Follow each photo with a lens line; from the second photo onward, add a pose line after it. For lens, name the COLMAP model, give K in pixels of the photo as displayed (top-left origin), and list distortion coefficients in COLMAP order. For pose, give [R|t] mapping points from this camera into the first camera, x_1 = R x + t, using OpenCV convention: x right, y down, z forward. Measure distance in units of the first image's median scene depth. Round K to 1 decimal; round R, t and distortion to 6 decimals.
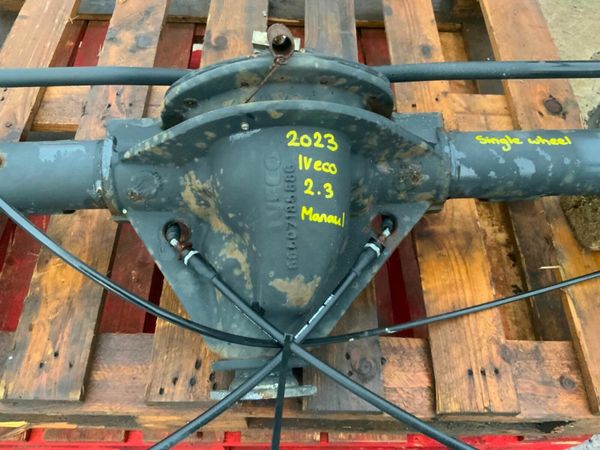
lens RADIAL K [[501.1, 0, 301.8], [0, 501.1, 226.0], [0, 0, 1]] dist [0.074580, -0.129893]
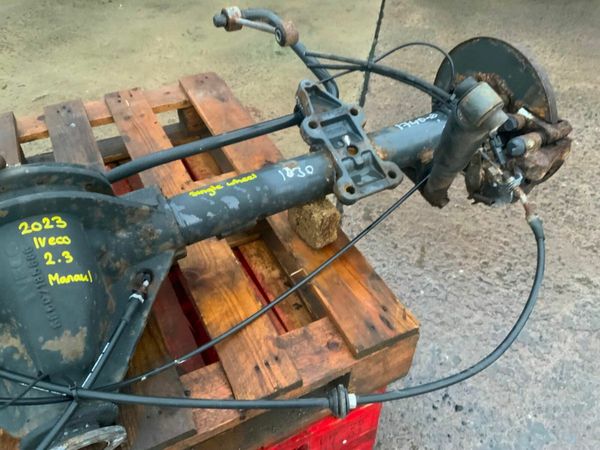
lens RADIAL K [[501.1, 0, 302.6], [0, 501.1, 224.0], [0, 0, 1]] dist [0.074580, -0.129893]
pose [[0.893392, -0.319919, 0.315441, 0.176355], [0.391420, 0.898894, -0.196924, 0.288098], [-0.220549, 0.299400, 0.928287, -0.282781]]
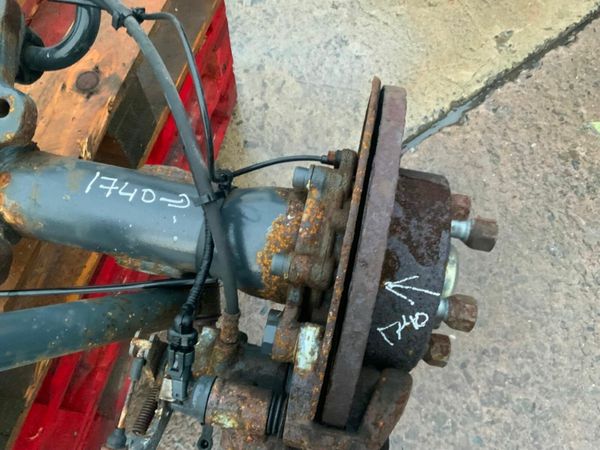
lens RADIAL K [[501.1, 0, 304.9], [0, 501.1, 222.3], [0, 0, 1]] dist [0.074580, -0.129893]
pose [[0.965836, 0.229373, -0.120616, 1.505644], [-0.211482, 0.966607, 0.144729, -0.323095], [0.149785, -0.114276, 0.982092, 0.374663]]
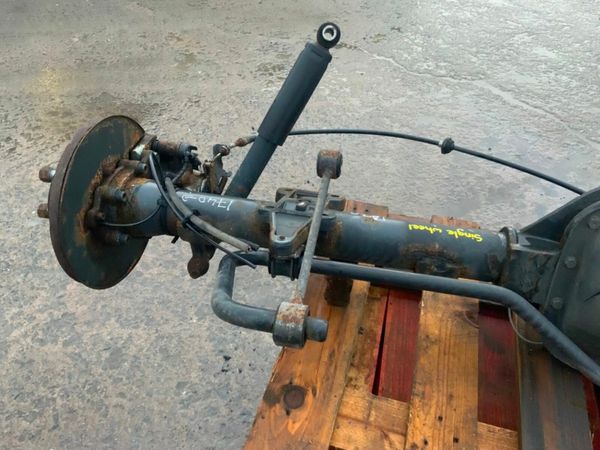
lens RADIAL K [[501.1, 0, 301.4], [0, 501.1, 223.4], [0, 0, 1]] dist [0.074580, -0.129893]
pose [[-0.963447, -0.196646, 0.181933, 0.593834], [0.210662, -0.136563, 0.967973, -1.610904], [-0.165503, 0.970918, 0.172997, 0.849549]]
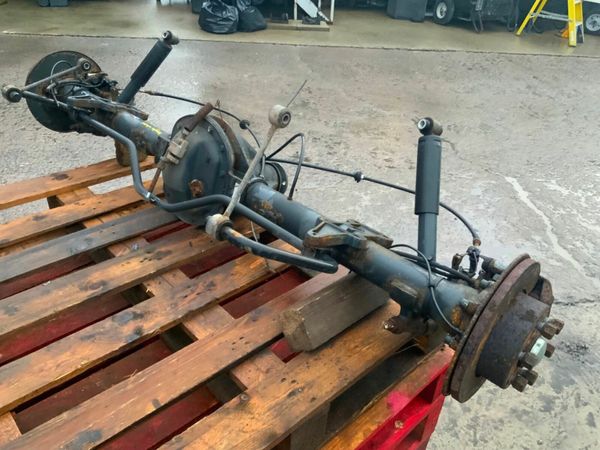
lens RADIAL K [[501.1, 0, 304.2], [0, 501.1, 223.7], [0, 0, 1]] dist [0.074580, -0.129893]
pose [[-0.681589, -0.446748, 0.579528, -2.006311], [0.574264, 0.164260, 0.802022, -1.866346], [-0.453495, 0.879452, 0.144593, 0.714660]]
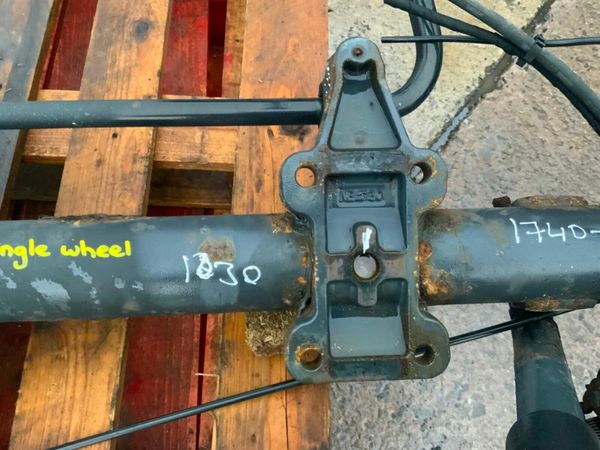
lens RADIAL K [[501.1, 0, 302.1], [0, 501.1, 224.6], [0, 0, 1]] dist [0.074580, -0.129893]
pose [[0.999751, 0.012192, 0.018689, 0.772082], [-0.015141, 0.985869, 0.166831, -0.324773], [-0.016391, -0.167072, 0.985808, 0.393229]]
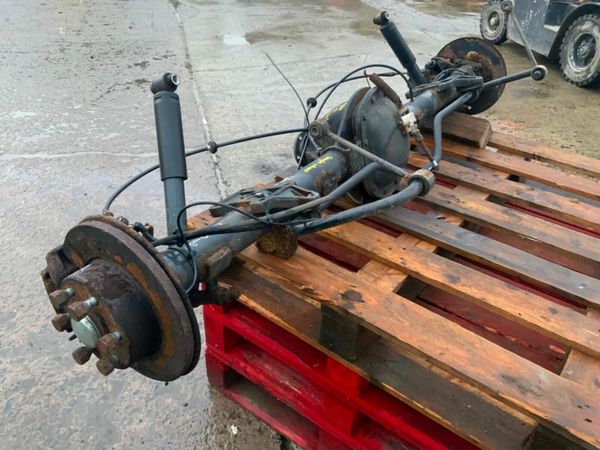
lens RADIAL K [[501.1, 0, 298.1], [0, 501.1, 223.9], [0, 0, 1]] dist [0.074580, -0.129893]
pose [[-0.612664, 0.384297, -0.690623, 2.134517], [-0.697476, 0.148080, 0.701142, -1.620356], [0.371714, 0.911257, 0.177314, 0.865283]]
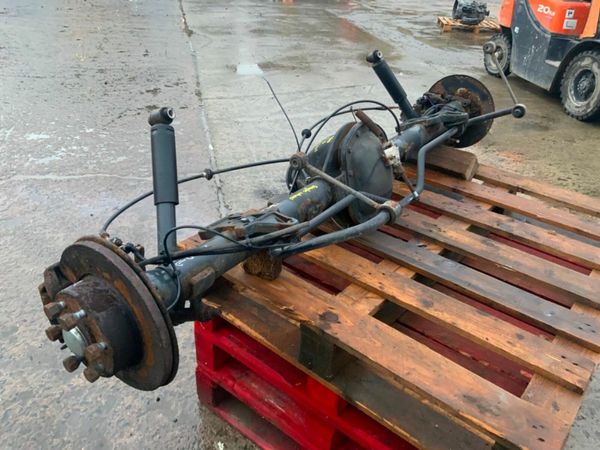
lens RADIAL K [[501.1, 0, 298.2], [0, 501.1, 223.4], [0, 0, 1]] dist [0.074580, -0.129893]
pose [[-0.633325, 0.334494, -0.697863, 2.165669], [-0.689156, 0.166494, 0.705226, -1.794309], [0.352084, 0.927574, 0.125074, 0.880571]]
